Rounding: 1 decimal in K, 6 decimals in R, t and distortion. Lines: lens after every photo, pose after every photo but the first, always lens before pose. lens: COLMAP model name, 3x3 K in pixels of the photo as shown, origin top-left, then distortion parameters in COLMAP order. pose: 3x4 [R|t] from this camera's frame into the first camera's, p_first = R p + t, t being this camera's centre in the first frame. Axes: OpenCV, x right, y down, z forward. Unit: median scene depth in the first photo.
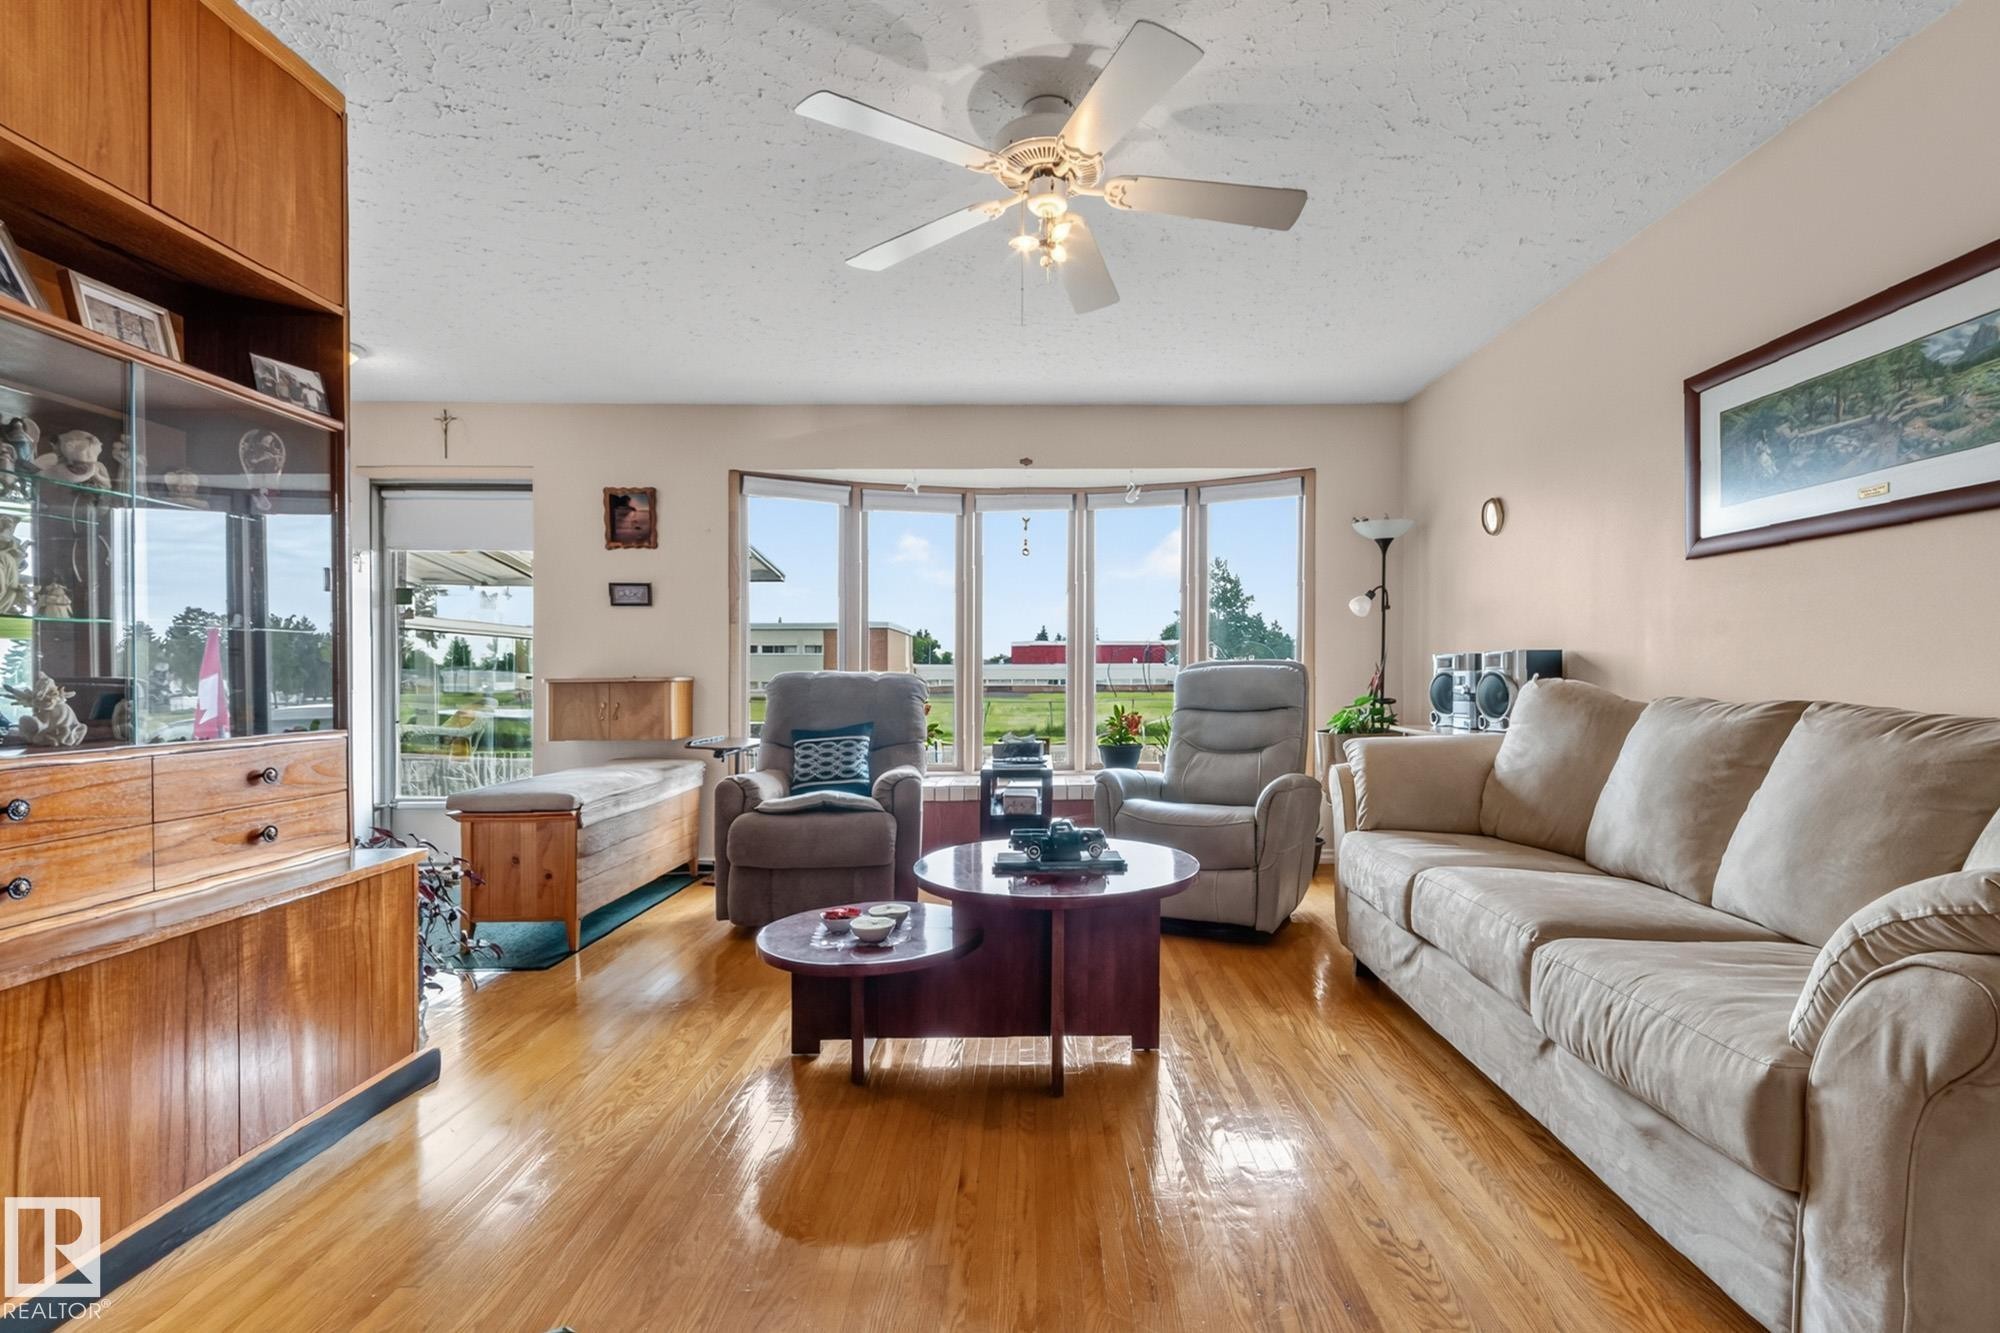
lens RADIAL K [[892.6, 0, 1083.3], [0, 892.6, 678.7], [0, 0, 1]] dist [0.001837, -0.000505]
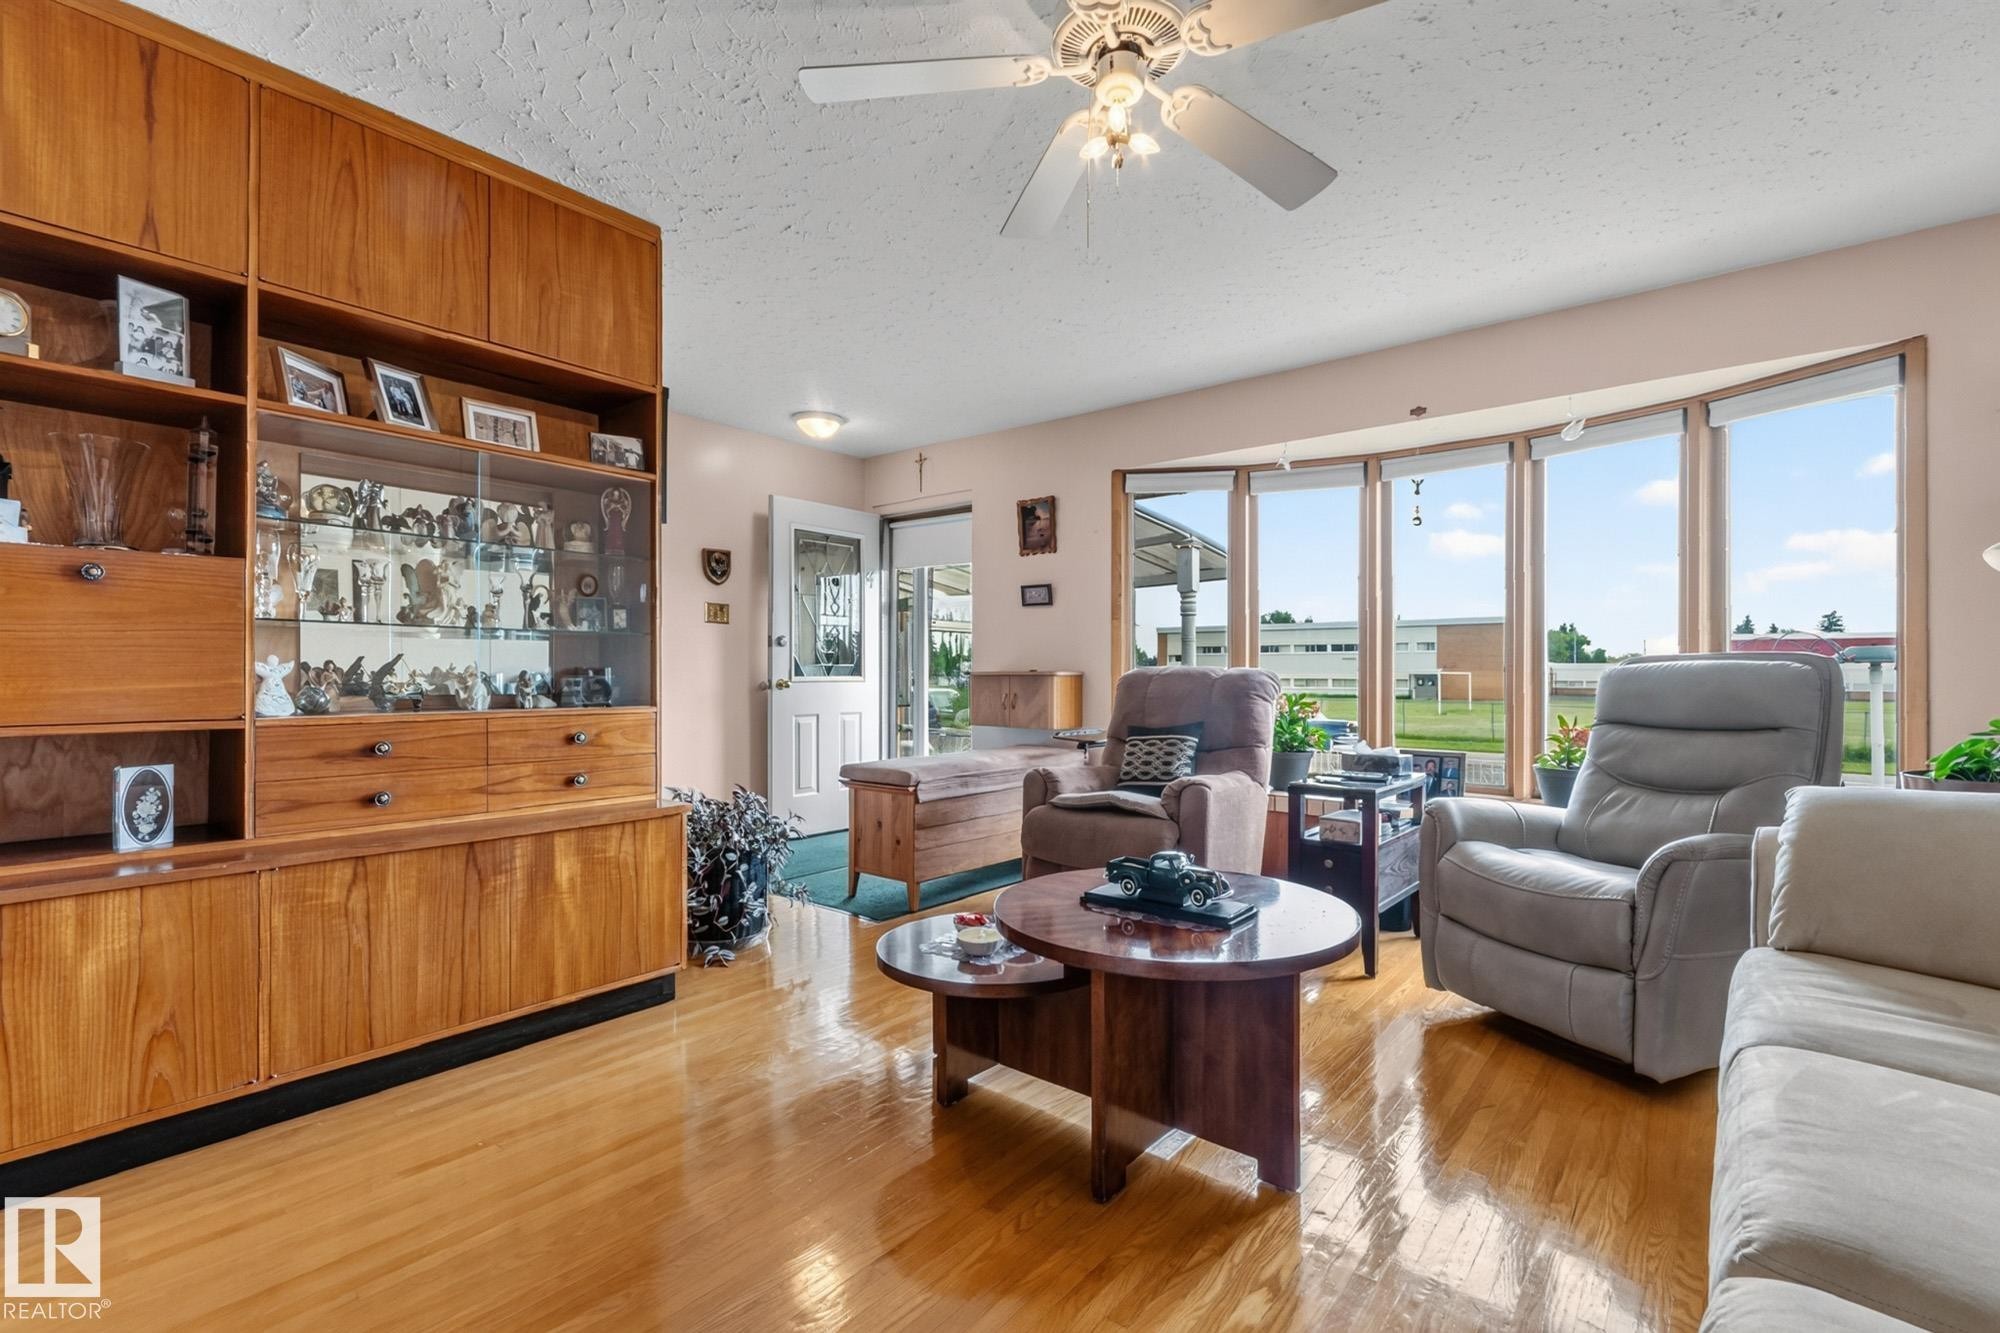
lens RADIAL K [[892.6, 0, 1043.4], [0, 892.6, 664.6], [0, 0, 1]] dist [0.001837, -0.000505]
pose [[0.764463, 0.004400, -0.644653, 0.282742], [-0.012684, 0.999886, -0.008217, -0.000903], [0.644543, 0.014458, 0.764431, 0.225127]]
